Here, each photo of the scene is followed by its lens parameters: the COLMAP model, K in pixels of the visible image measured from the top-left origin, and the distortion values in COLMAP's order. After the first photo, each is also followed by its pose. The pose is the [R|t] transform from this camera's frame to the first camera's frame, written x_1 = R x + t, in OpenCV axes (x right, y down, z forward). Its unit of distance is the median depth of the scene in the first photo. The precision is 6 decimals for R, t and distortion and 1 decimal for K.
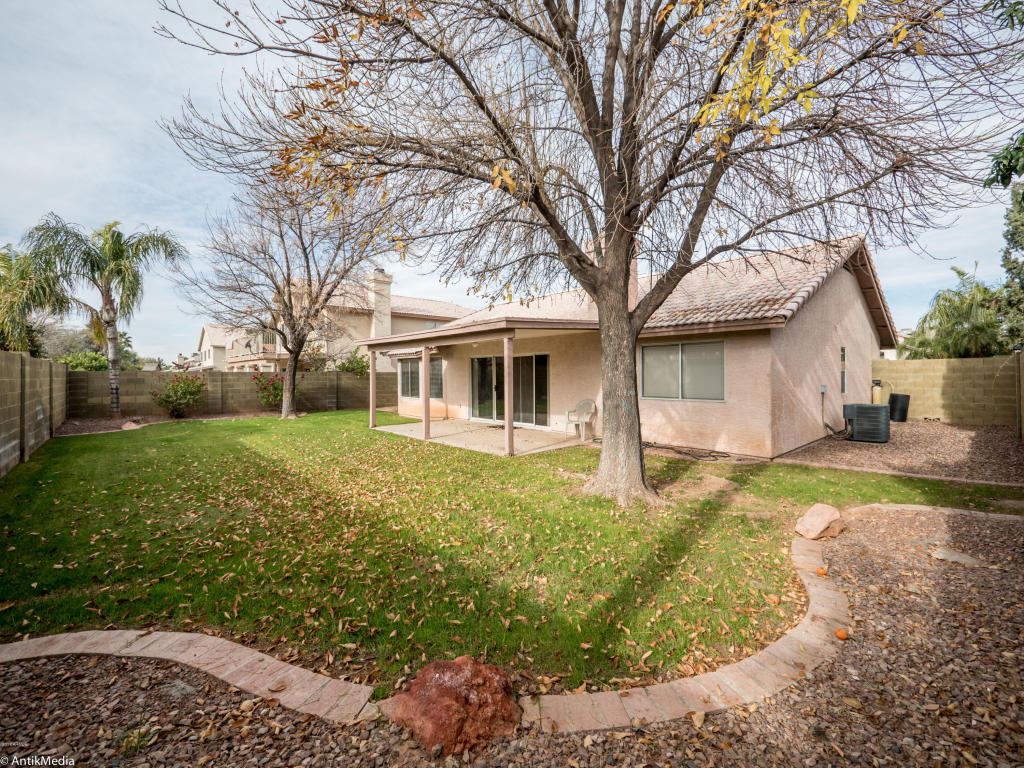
lens RADIAL K [[431.5, 0, 516.2], [0, 431.5, 374.8], [0, 0, 1]] dist [-0.002309, -0.000242]
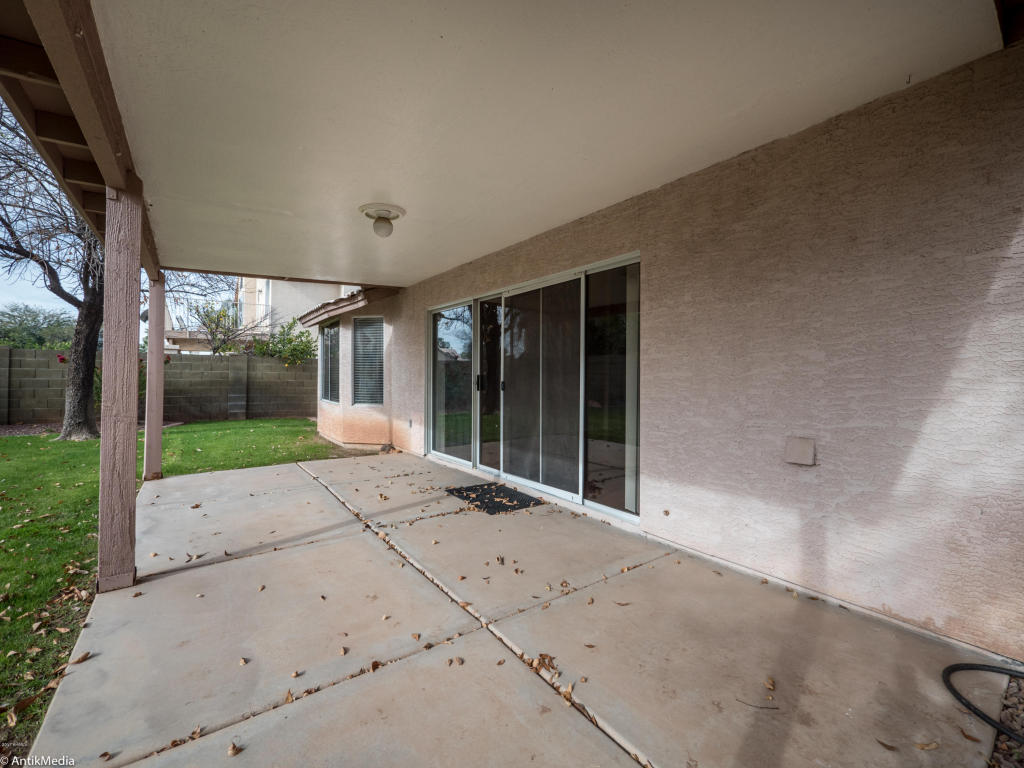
lens RADIAL K [[431.5, 0, 516.2], [0, 431.5, 374.8], [0, 0, 1]] dist [-0.002309, -0.000242]
pose [[0.996325, 0.014651, -0.084389, 0.016061], [-0.015488, 0.999837, -0.009268, 0.024041], [0.084239, 0.010541, 0.996390, 0.551547]]
